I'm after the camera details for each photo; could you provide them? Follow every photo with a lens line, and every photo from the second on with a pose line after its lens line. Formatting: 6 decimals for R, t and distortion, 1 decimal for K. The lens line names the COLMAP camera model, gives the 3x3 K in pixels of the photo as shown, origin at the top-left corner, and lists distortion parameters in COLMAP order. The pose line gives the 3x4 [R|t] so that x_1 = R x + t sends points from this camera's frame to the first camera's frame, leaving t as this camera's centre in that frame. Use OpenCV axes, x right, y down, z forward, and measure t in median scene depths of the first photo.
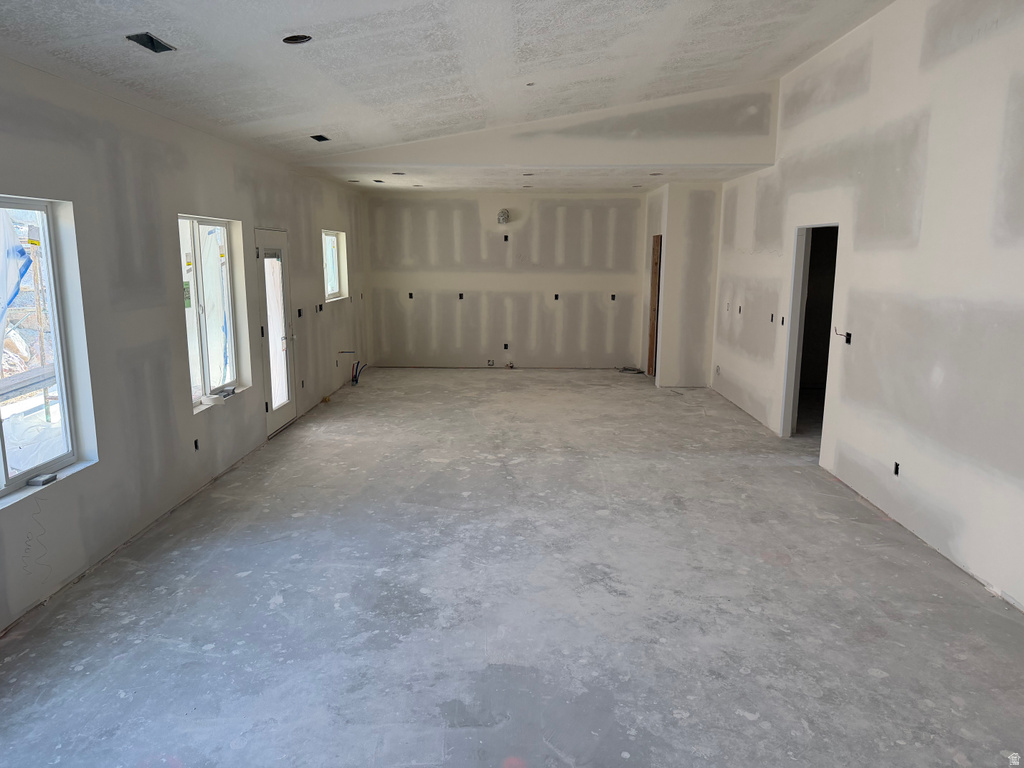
lens RADIAL K [[737.7, 0, 512.0], [0, 737.7, 384.0], [0, 0, 1]] dist [-0.001127, -0.038074]
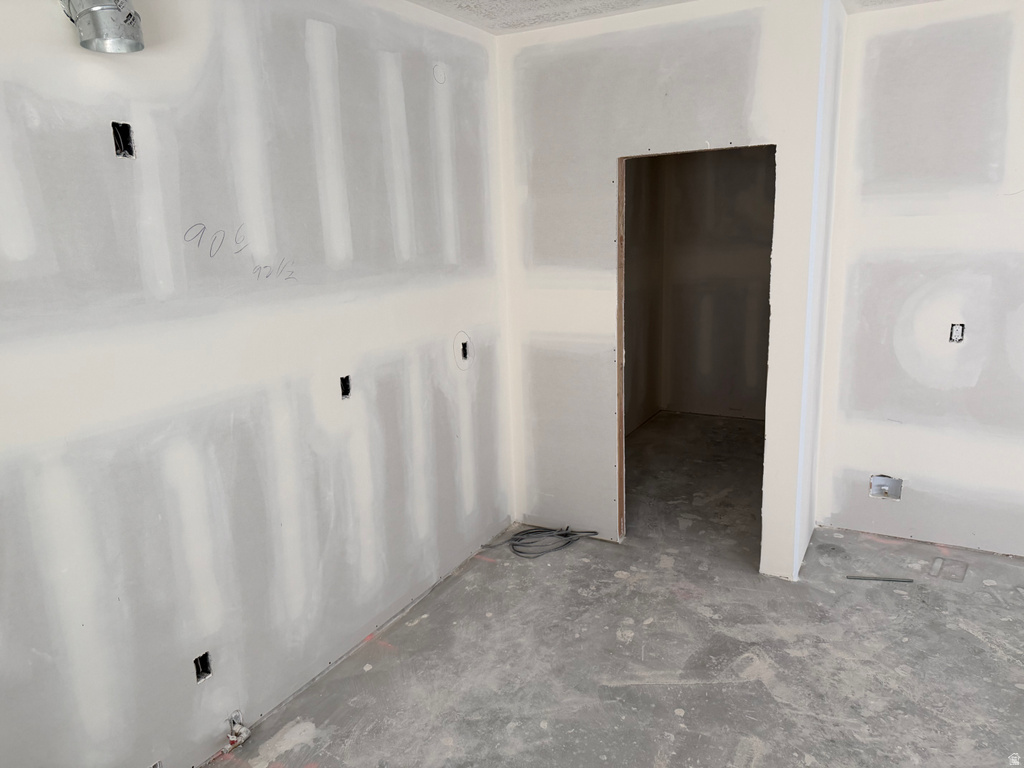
lens RADIAL K [[737.7, 0, 512.0], [0, 737.7, 384.0], [0, 0, 1]] dist [-0.001127, -0.038074]
pose [[0.445911, -0.214665, 0.868955, -0.137749], [0.206616, 0.969282, 0.133423, -0.142300], [-0.870904, 0.120045, 0.476566, 0.834233]]
